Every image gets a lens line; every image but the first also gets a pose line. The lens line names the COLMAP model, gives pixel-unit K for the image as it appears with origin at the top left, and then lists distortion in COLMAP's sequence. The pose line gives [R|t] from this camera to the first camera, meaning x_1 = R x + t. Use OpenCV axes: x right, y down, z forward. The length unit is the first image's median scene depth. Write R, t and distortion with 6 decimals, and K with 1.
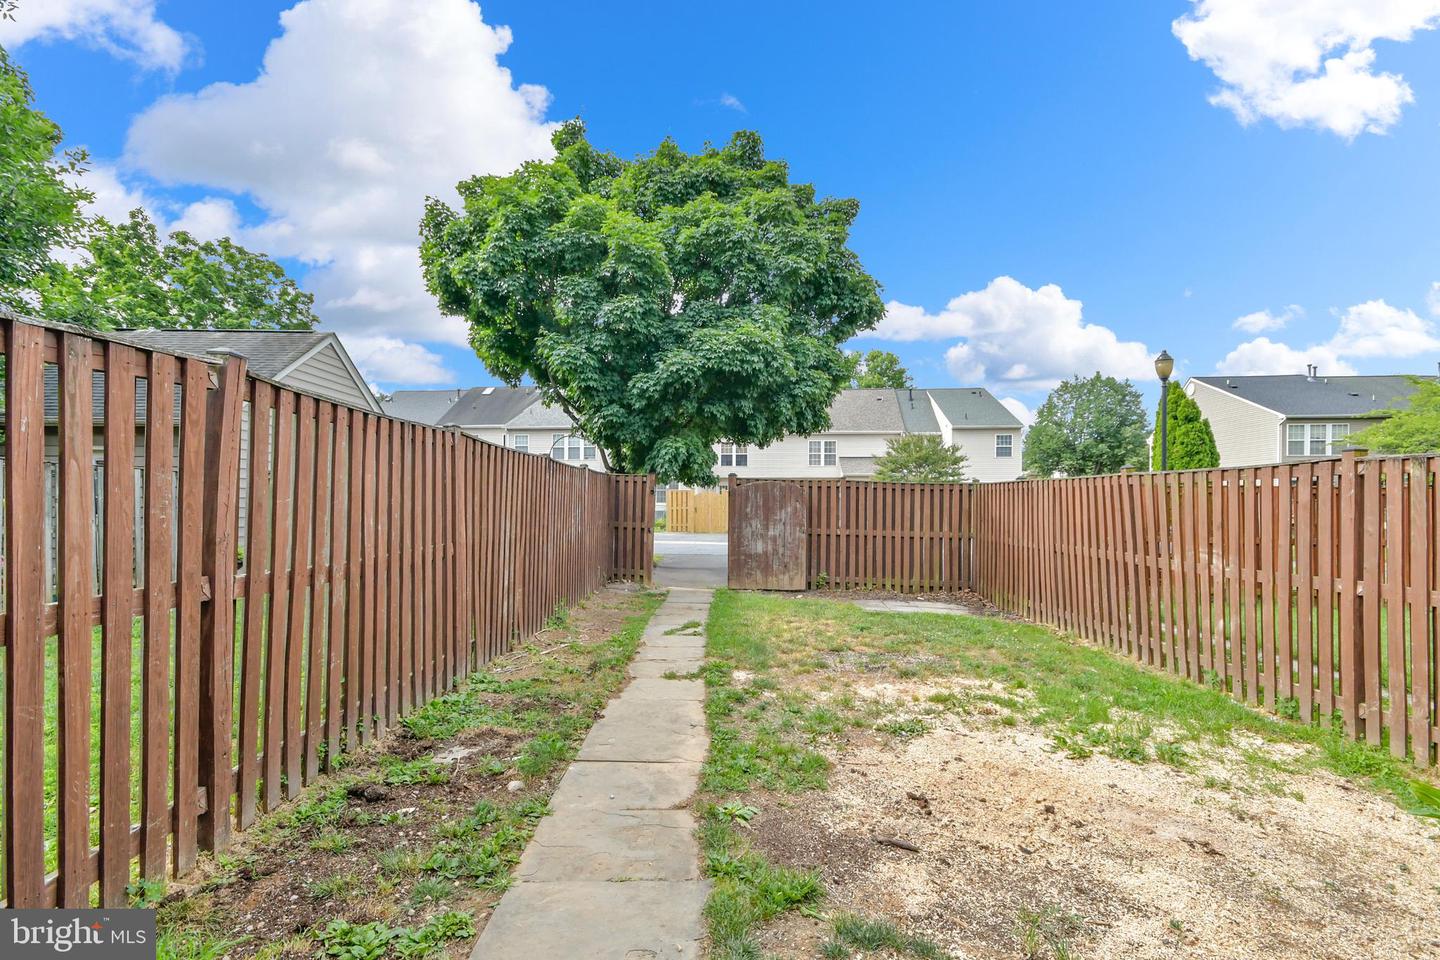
lens RADIAL K [[659.8, 0, 720.0], [0, 659.8, 480.0], [0, 0, 1]] dist [-0.001165, -0.000444]
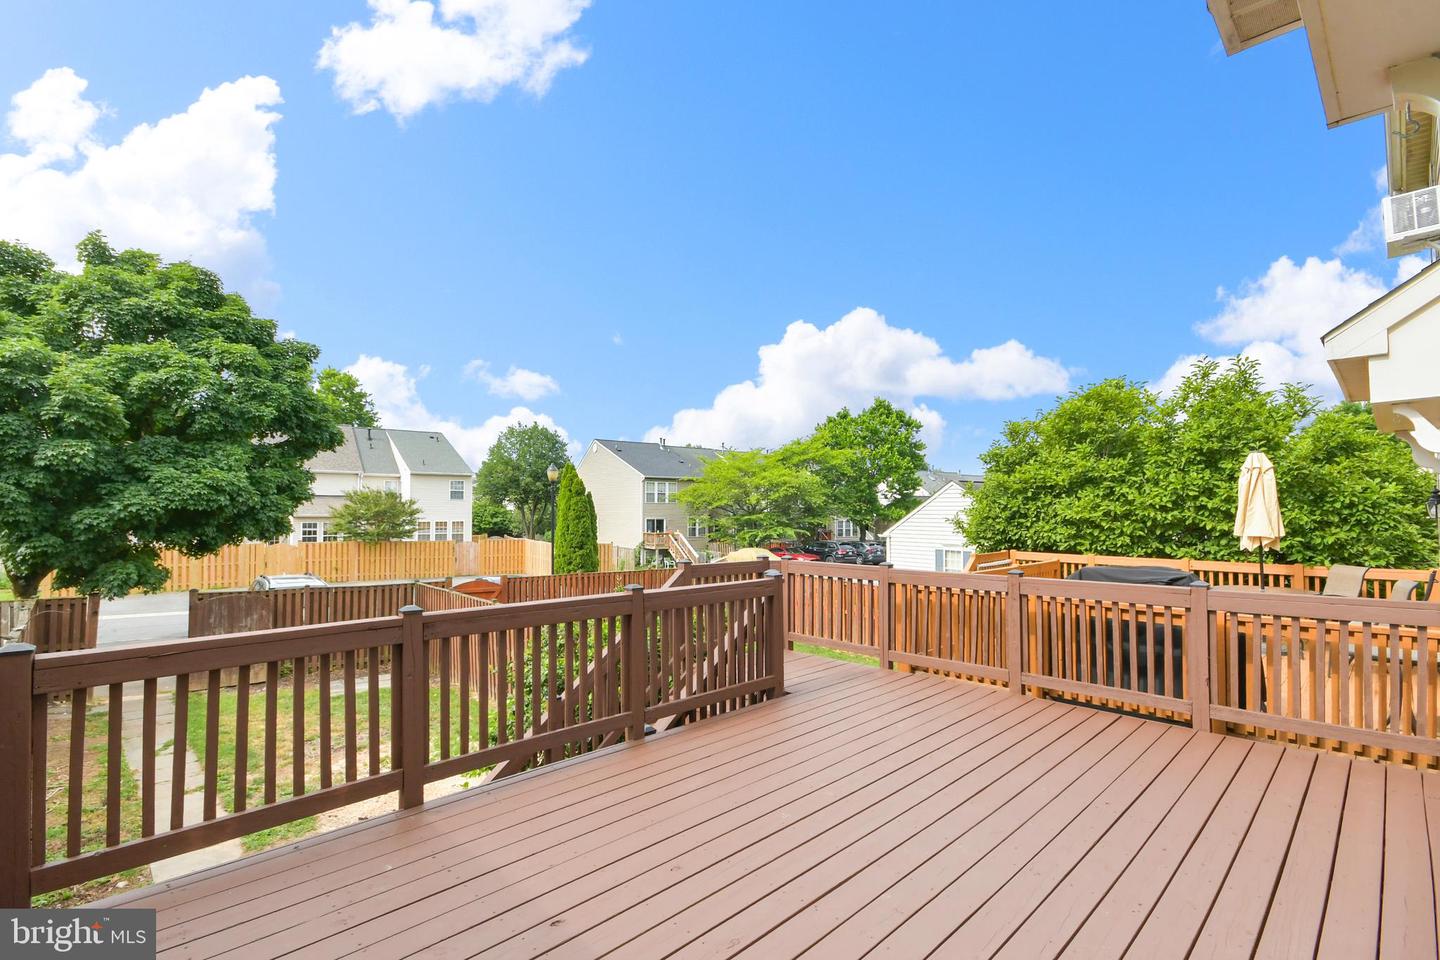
lens RADIAL K [[651.1, 0, 714.2], [0, 651.1, 498.4], [0, 0, 1]] dist [-0.001879, -0.014321]
pose [[0.720937, -0.011402, 0.692907, -0.101491], [-0.003916, 0.999782, 0.020525, -0.190105], [-0.692990, -0.017511, 0.720735, -0.392046]]
